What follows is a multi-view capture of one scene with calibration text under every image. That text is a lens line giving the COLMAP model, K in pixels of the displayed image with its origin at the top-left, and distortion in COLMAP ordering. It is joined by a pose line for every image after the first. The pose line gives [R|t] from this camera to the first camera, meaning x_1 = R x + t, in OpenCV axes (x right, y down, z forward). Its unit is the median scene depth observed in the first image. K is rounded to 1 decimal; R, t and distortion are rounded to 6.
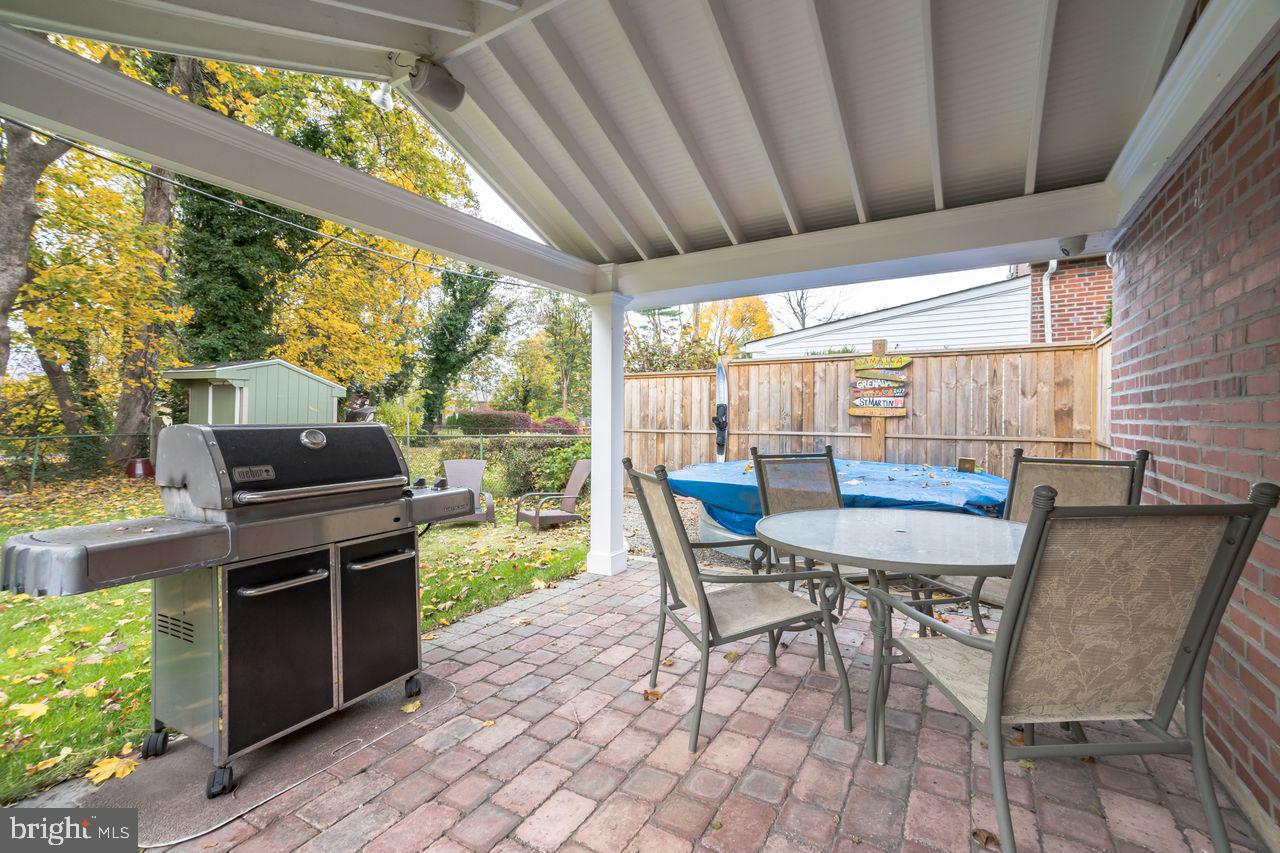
lens RADIAL K [[550.8, 0, 651.6], [0, 550.8, 418.1], [0, 0, 1]] dist [0.015780, 0.000664]
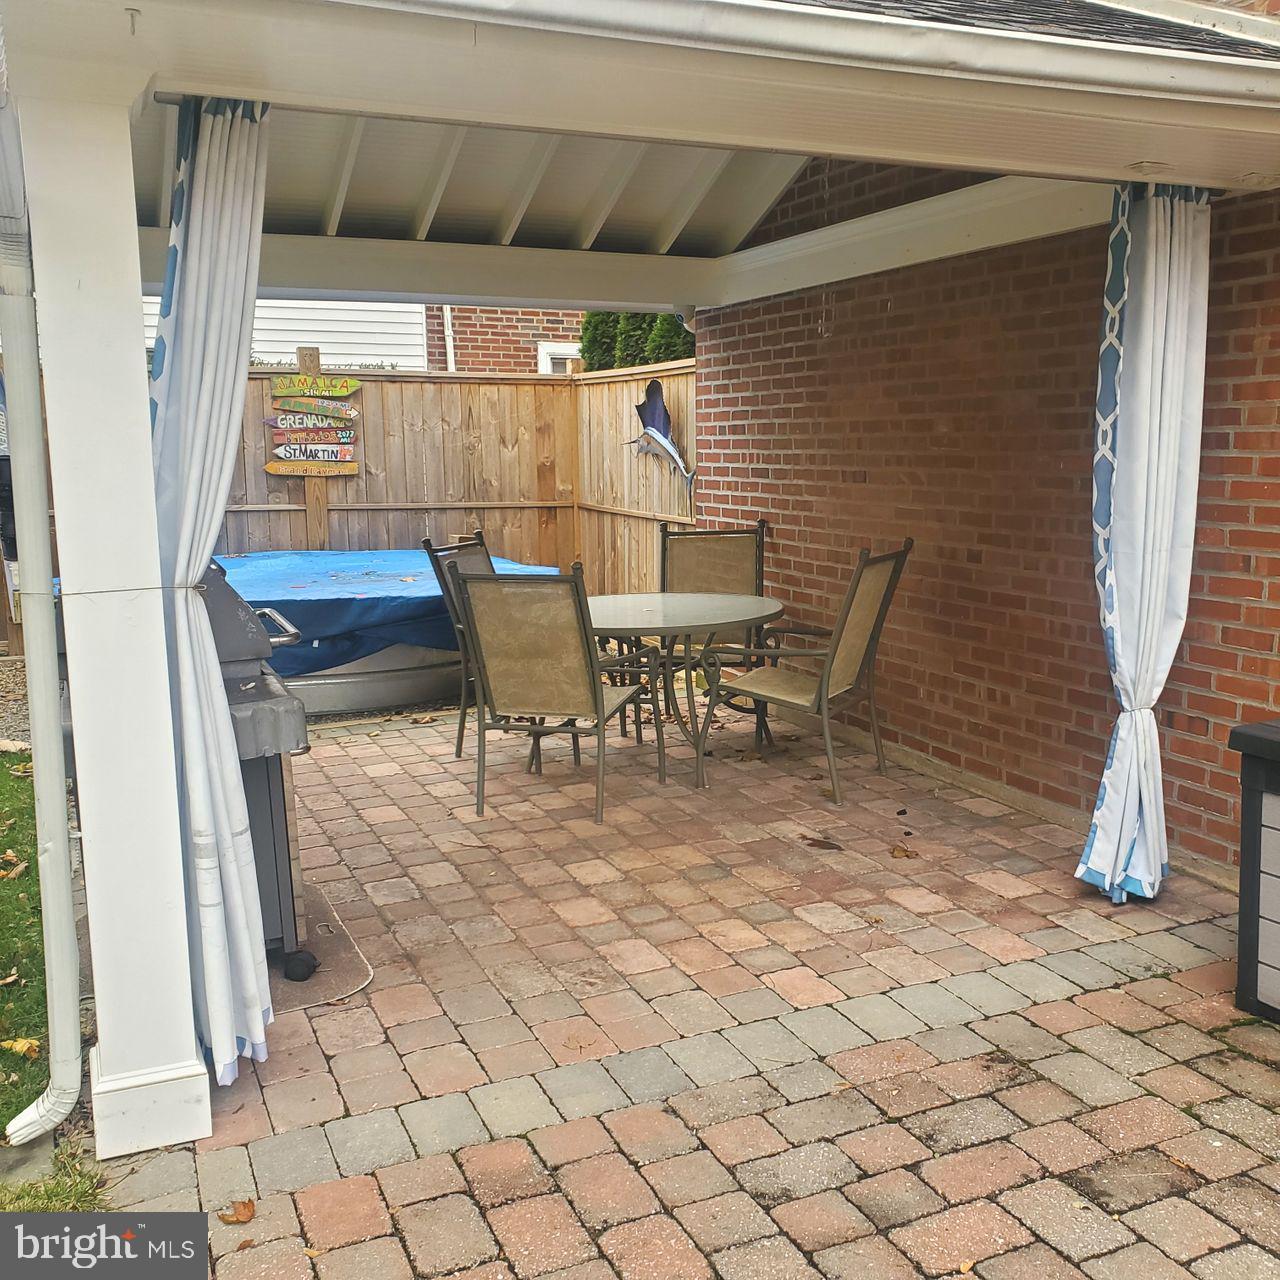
lens RADIAL K [[1282.6, 0, 648.9], [0, 1282.6, 643.0], [0, 0, 1]] dist [0.138763, 0.000000]
pose [[0.589260, -0.133471, 0.796842, -0.570189], [0.011216, 0.987517, 0.157115, -0.044420], [-0.807865, -0.083644, 0.583401, -0.162158]]
